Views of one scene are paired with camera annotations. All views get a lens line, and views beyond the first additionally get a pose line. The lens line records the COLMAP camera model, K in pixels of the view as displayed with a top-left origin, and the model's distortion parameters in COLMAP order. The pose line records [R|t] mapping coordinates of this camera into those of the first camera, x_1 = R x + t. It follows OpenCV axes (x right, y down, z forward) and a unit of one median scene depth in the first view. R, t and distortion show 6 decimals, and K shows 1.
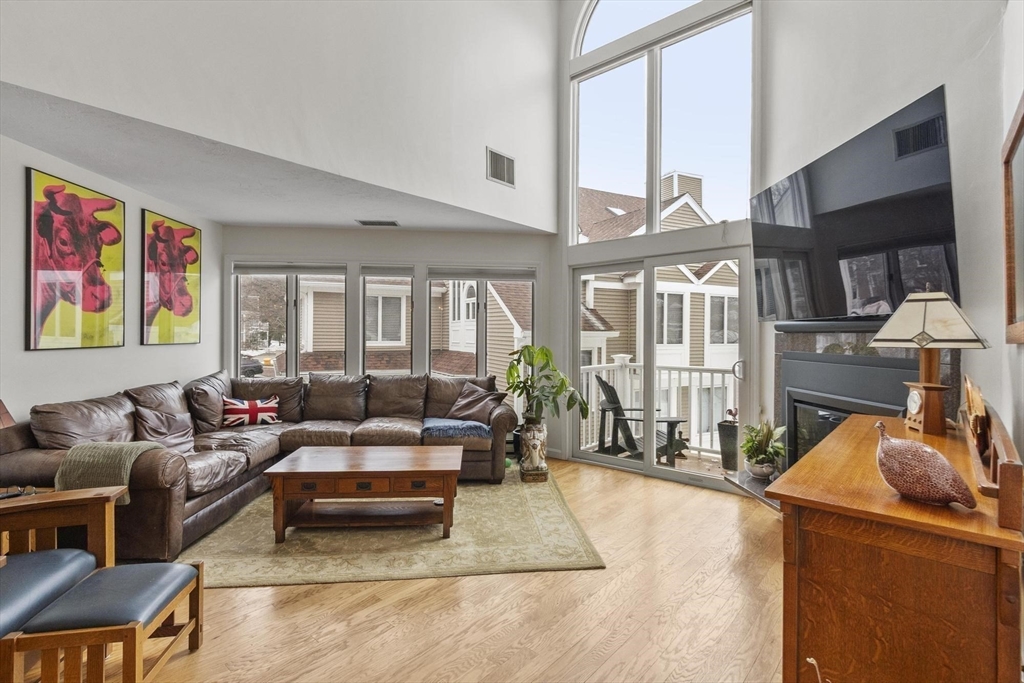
lens RADIAL K [[481.1, 0, 515.2], [0, 481.1, 334.0], [0, 0, 1]] dist [0.000582, -0.000065]
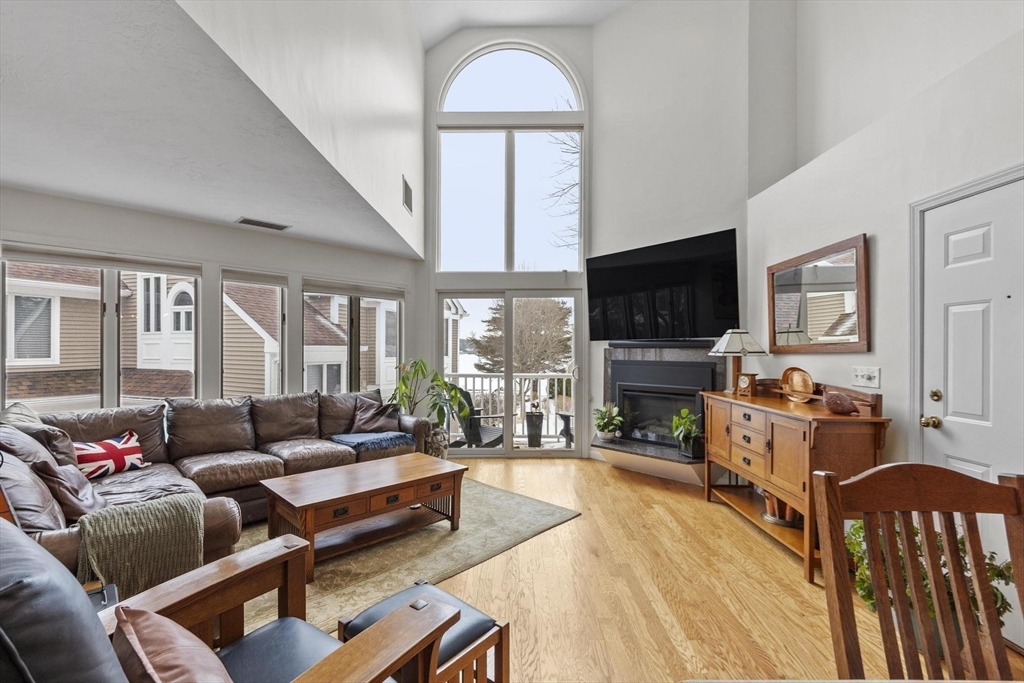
lens RADIAL K [[445.8, 0, 512.0], [0, 445.8, 347.2], [0, 0, 1]] dist [0.002124, 0.000219]
pose [[0.757096, 0.001092, 0.653302, -0.446984], [-0.000059, 0.999999, -0.001603, -0.002124], [-0.653303, 0.001175, 0.757095, 0.074393]]
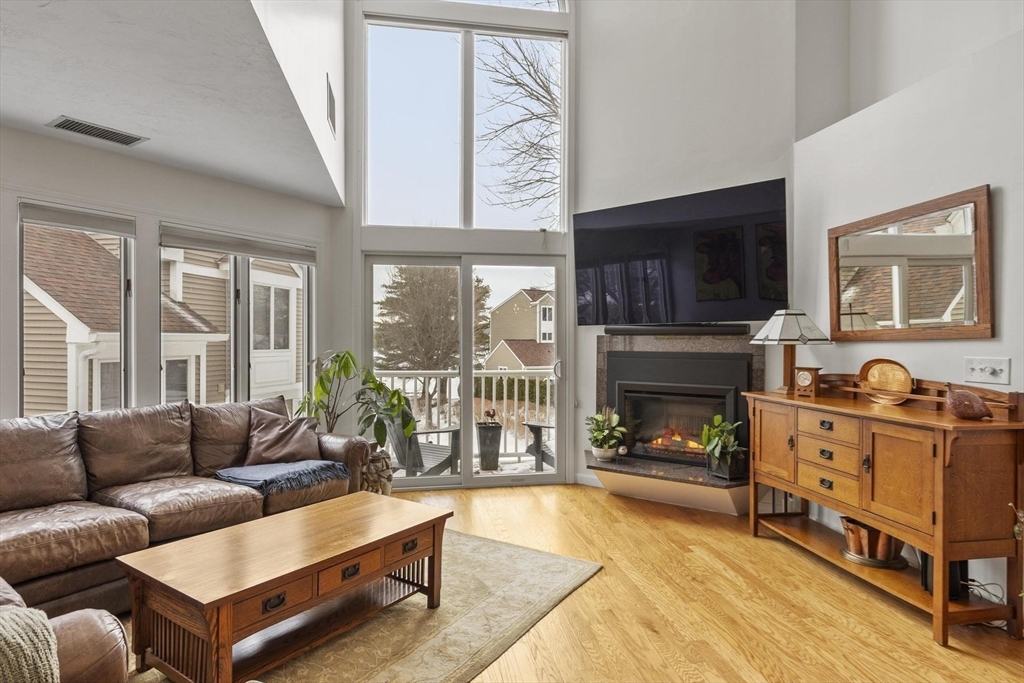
lens RADIAL K [[566.0, 0, 511.0], [0, 566.0, 340.9], [0, 0, 1]] dist [0.010895, -0.007626]
pose [[0.628235, -0.004211, 0.778012, -0.463700], [-0.000046, 0.999985, 0.005449, 0.002656], [-0.778024, -0.003459, 0.628225, 0.218184]]
